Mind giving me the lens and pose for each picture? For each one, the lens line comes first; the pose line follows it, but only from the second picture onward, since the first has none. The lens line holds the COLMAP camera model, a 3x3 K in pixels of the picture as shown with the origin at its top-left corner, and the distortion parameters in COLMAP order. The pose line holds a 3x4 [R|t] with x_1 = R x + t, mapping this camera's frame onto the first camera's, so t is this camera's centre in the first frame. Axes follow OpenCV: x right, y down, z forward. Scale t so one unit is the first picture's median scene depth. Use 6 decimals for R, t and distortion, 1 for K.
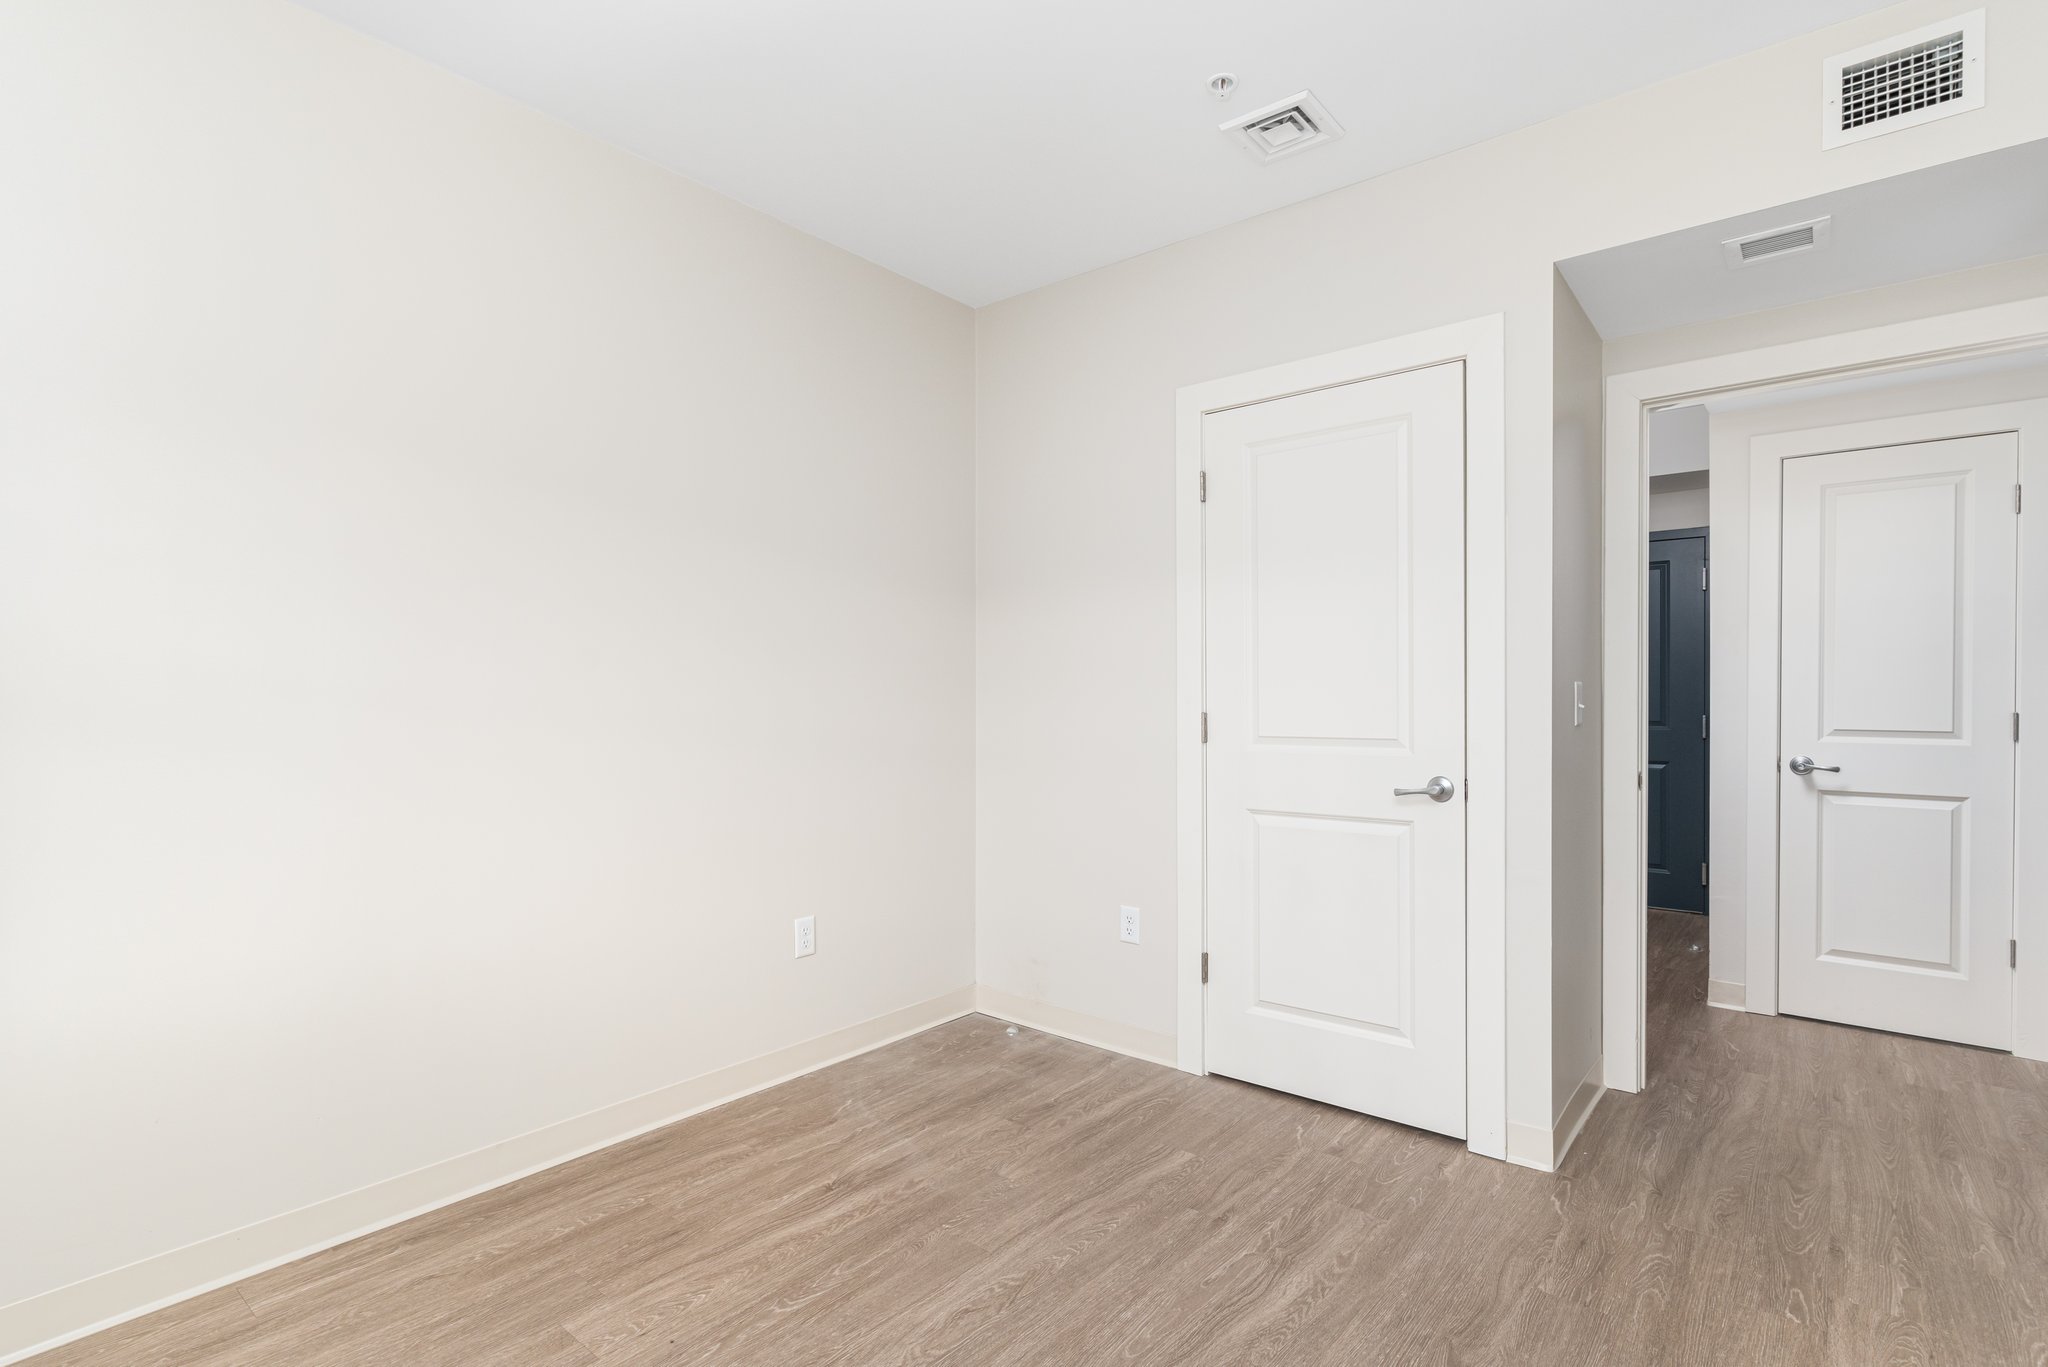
lens RADIAL K [[981.4, 0, 1020.0], [0, 981.4, 695.1], [0, 0, 1]] dist [0.000330, 0.000388]
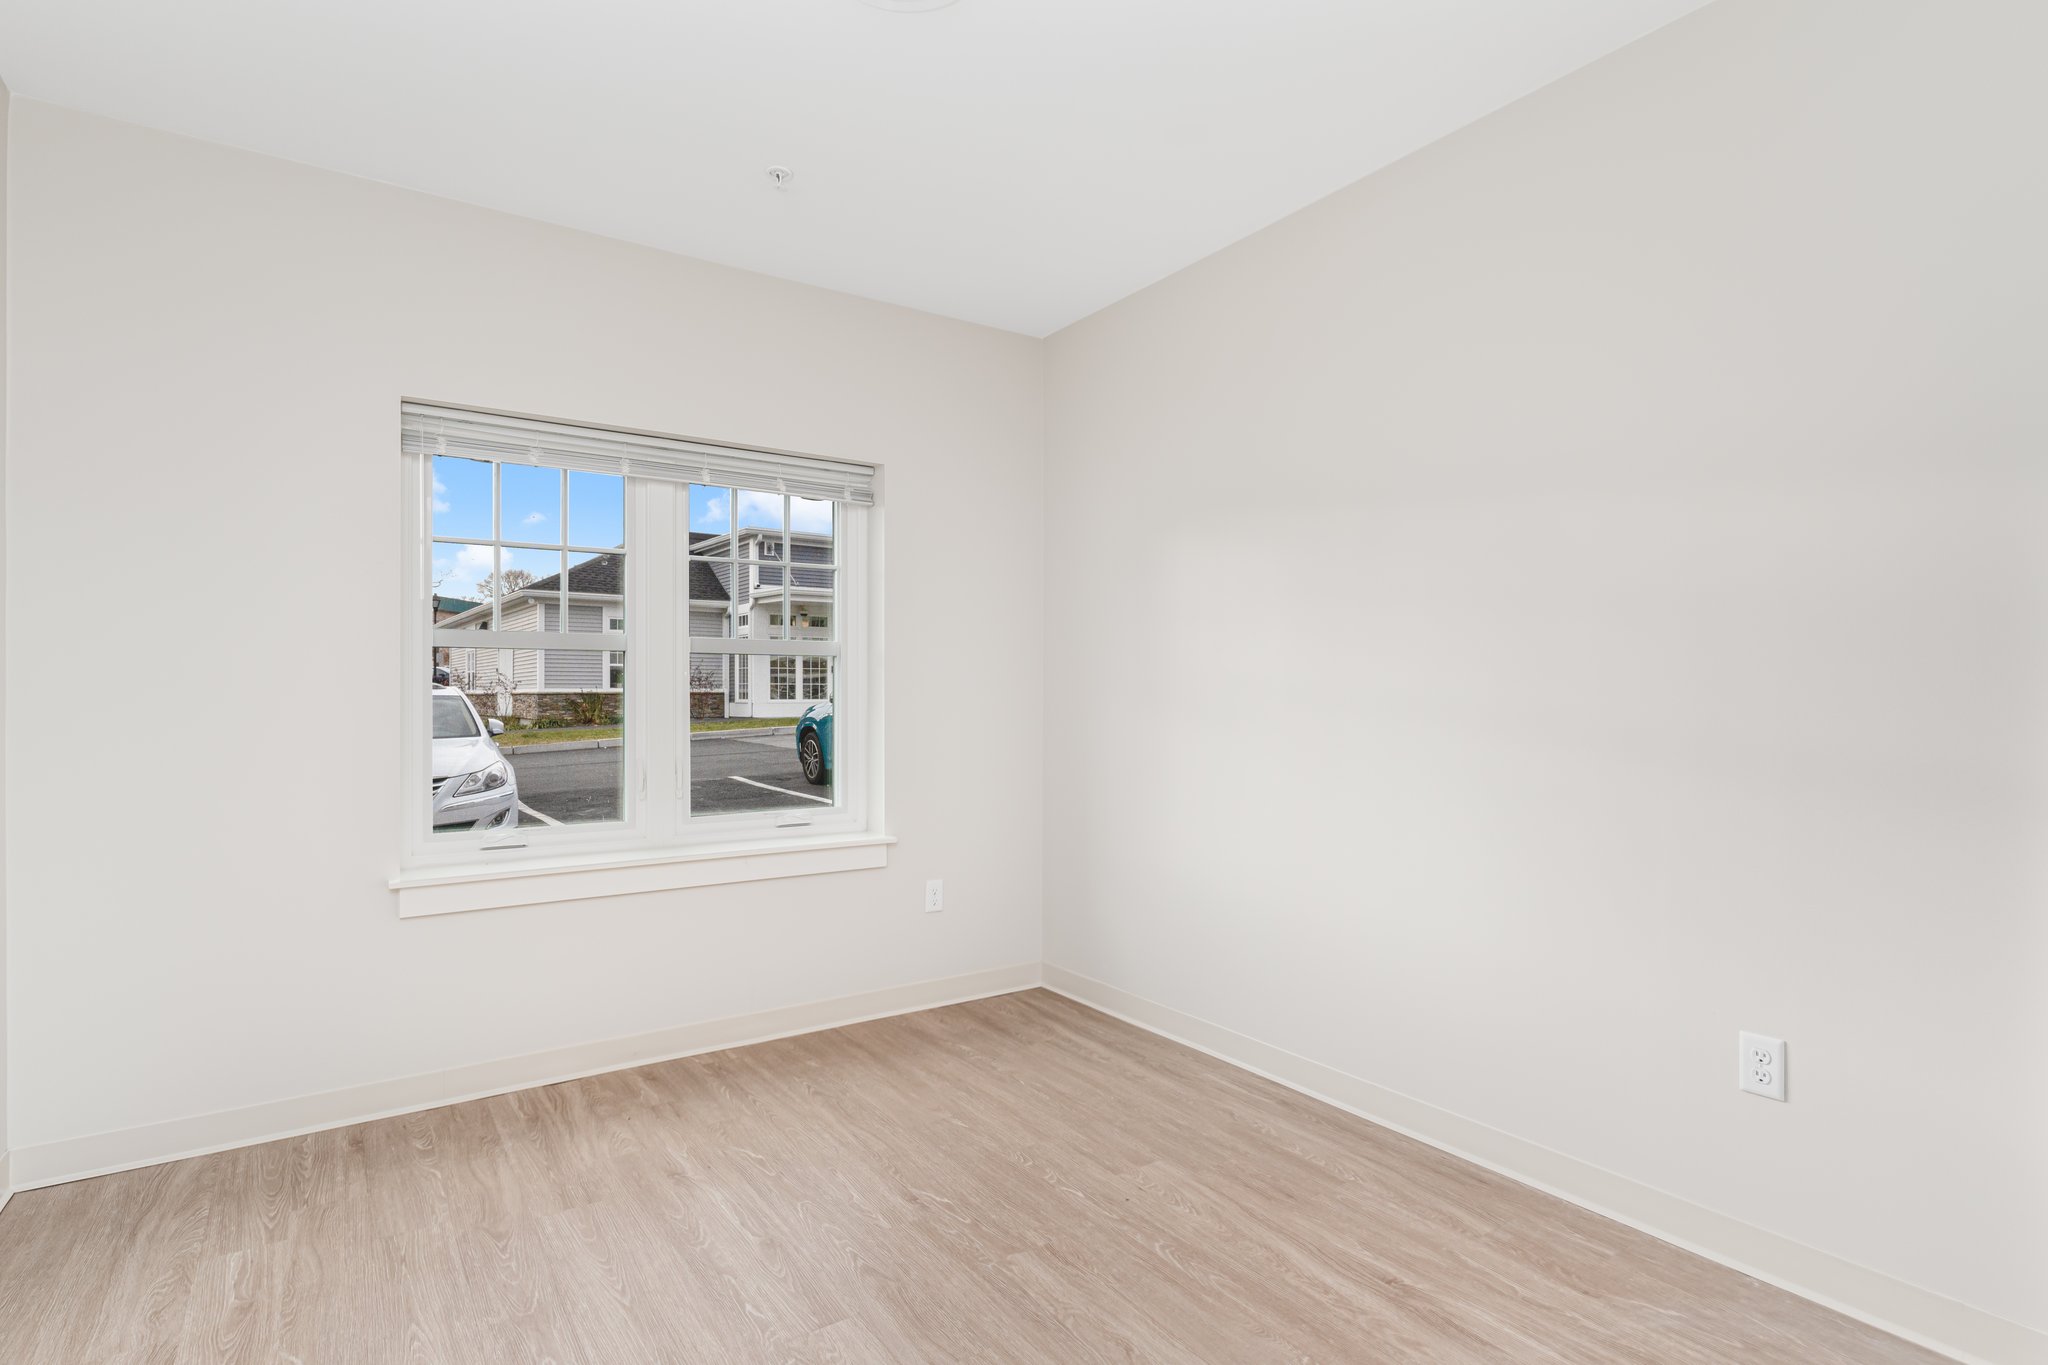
lens RADIAL K [[1020.7, 0, 1022.2], [0, 1020.7, 683.1], [0, 0, 1]] dist [-0.003487, -0.000021]
pose [[-0.267136, -0.008208, -0.963624, 0.748145], [-0.000977, 0.999966, -0.008246, -0.000978], [0.963658, -0.001262, -0.267135, 0.949706]]
